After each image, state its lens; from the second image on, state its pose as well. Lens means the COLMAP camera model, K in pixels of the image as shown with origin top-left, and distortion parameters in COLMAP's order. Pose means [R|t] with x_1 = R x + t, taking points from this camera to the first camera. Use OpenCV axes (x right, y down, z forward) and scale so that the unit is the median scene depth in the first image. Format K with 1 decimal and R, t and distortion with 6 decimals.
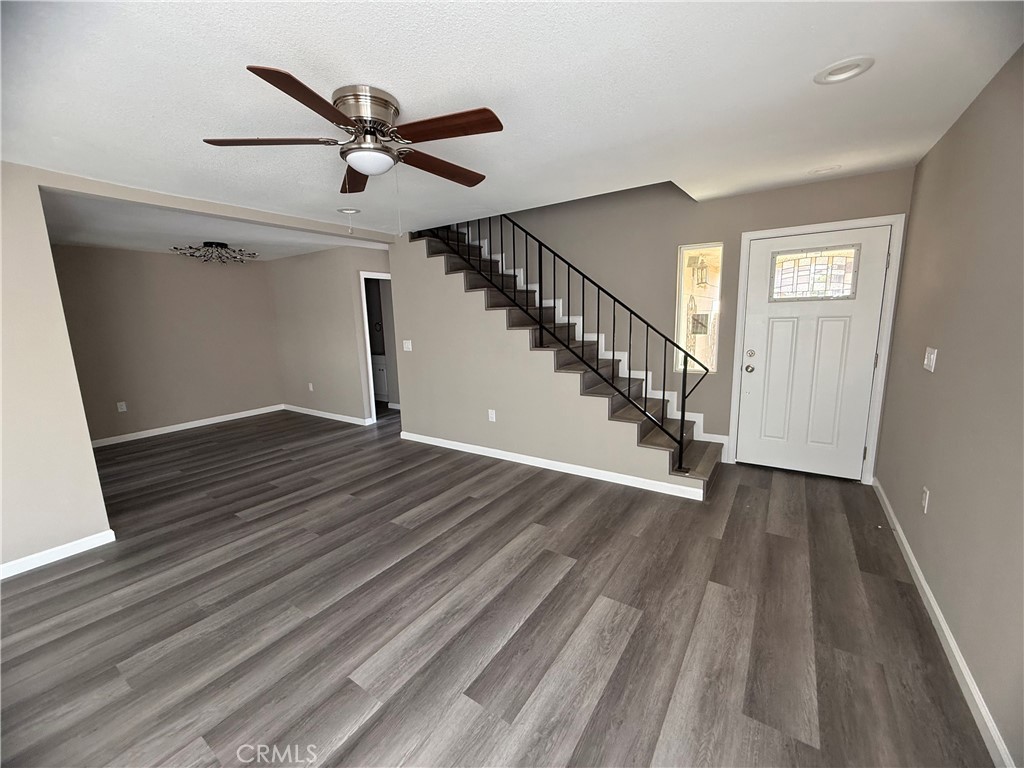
lens RADIAL K [[409.6, 0, 510.1], [0, 409.6, 384.9], [0, 0, 1]] dist [-0.000214, 0.000332]
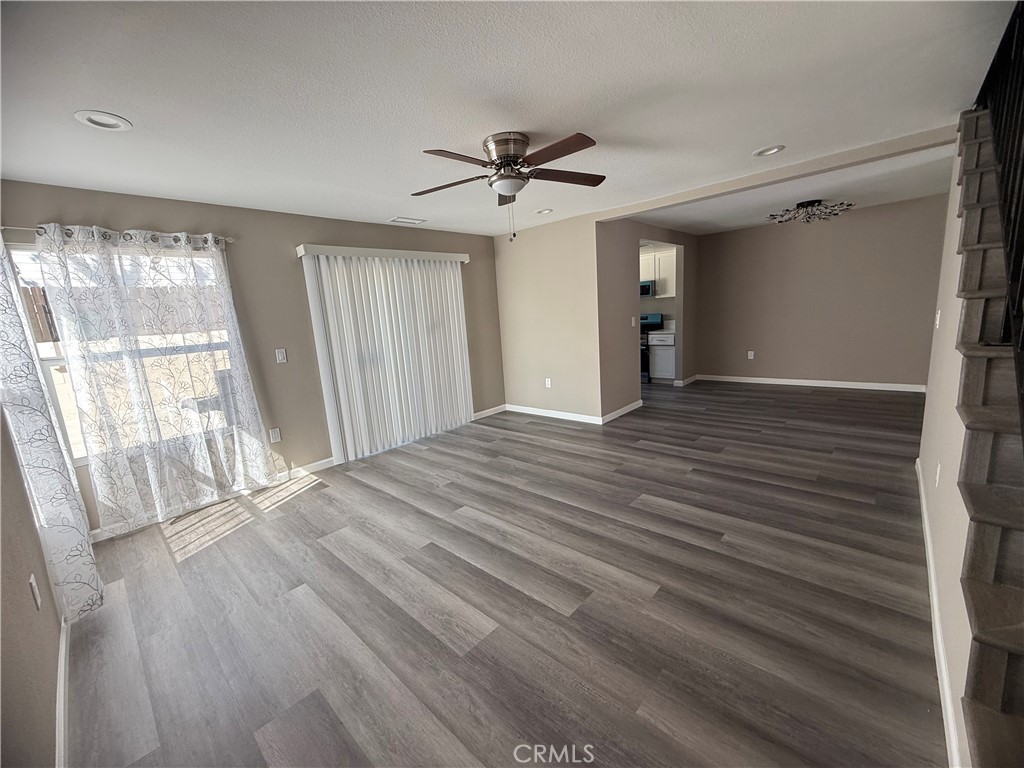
lens RADIAL K [[409.6, 0, 510.1], [0, 409.6, 384.9], [0, 0, 1]] dist [-0.000214, 0.000332]
pose [[-0.146190, 0.212999, -0.966054, 0.643405], [-0.092722, 0.969296, 0.227745, -0.123365], [0.984902, 0.122869, -0.121952, 0.722493]]
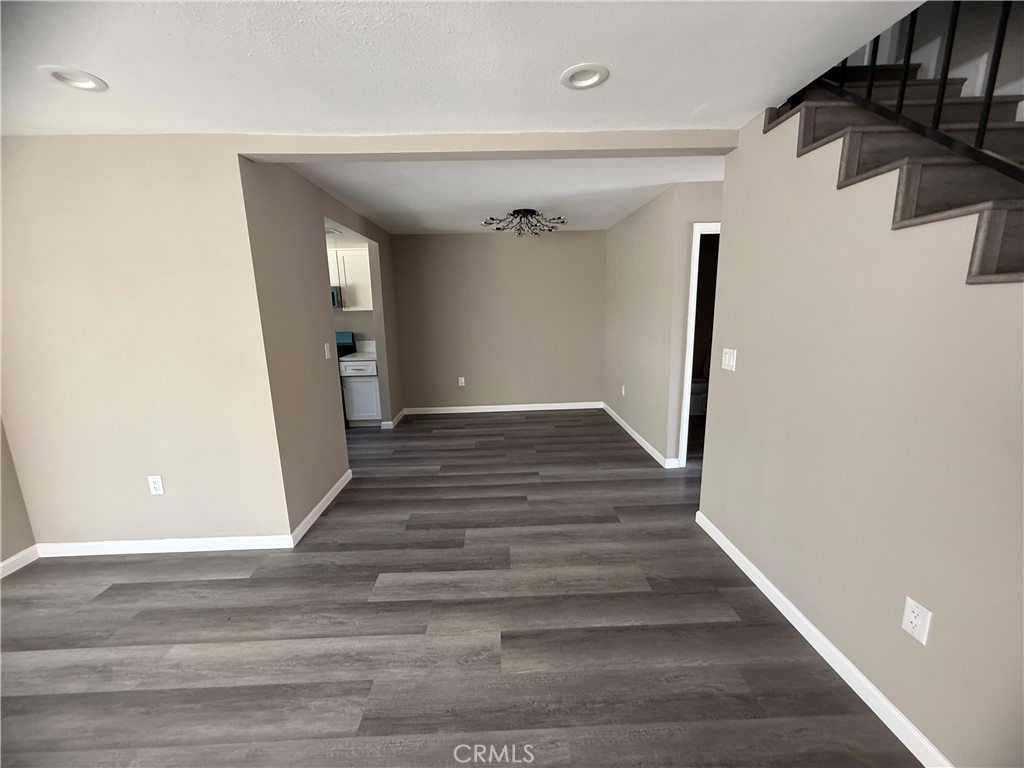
lens RADIAL K [[409.6, 0, 510.1], [0, 409.6, 384.9], [0, 0, 1]] dist [-0.000214, 0.000332]
pose [[0.588274, 0.172191, -0.790116, -0.012495], [-0.130013, 0.984495, 0.117751, -0.136116], [0.798141, 0.033455, 0.601540, 0.734867]]
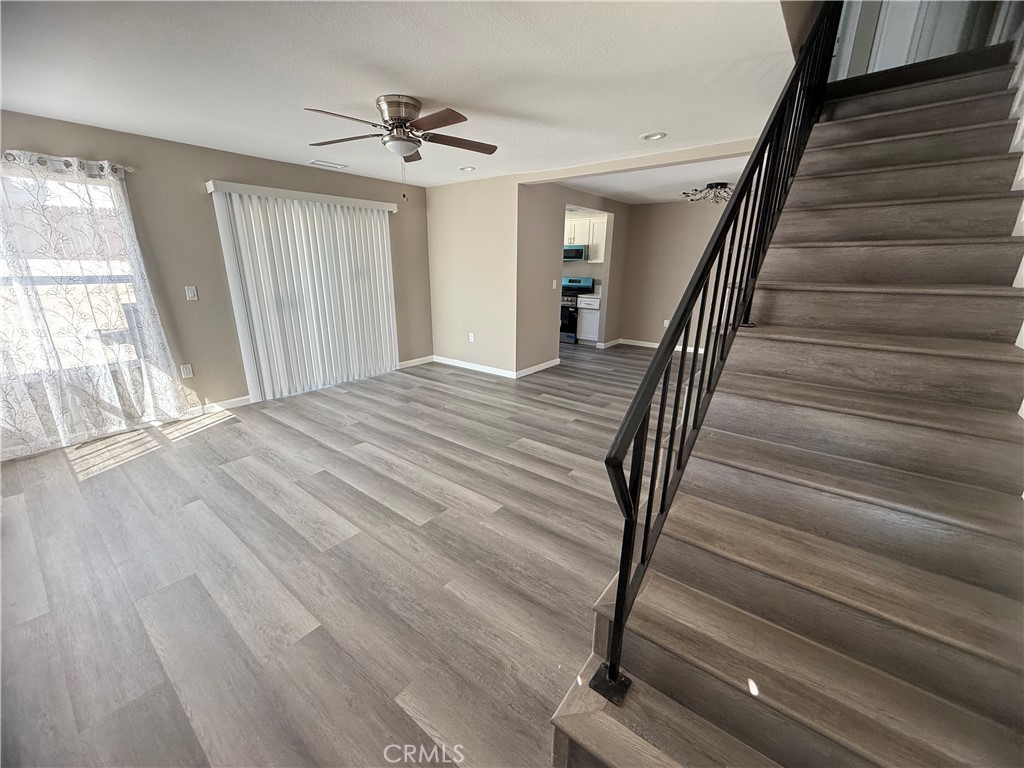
lens RADIAL K [[409.6, 0, 510.1], [0, 409.6, 384.9], [0, 0, 1]] dist [-0.000214, 0.000332]
pose [[-0.069596, 0.310954, -0.947874, 0.733262], [-0.172109, 0.932187, 0.318444, -0.165698], [0.982616, 0.185300, -0.011359, 0.894790]]
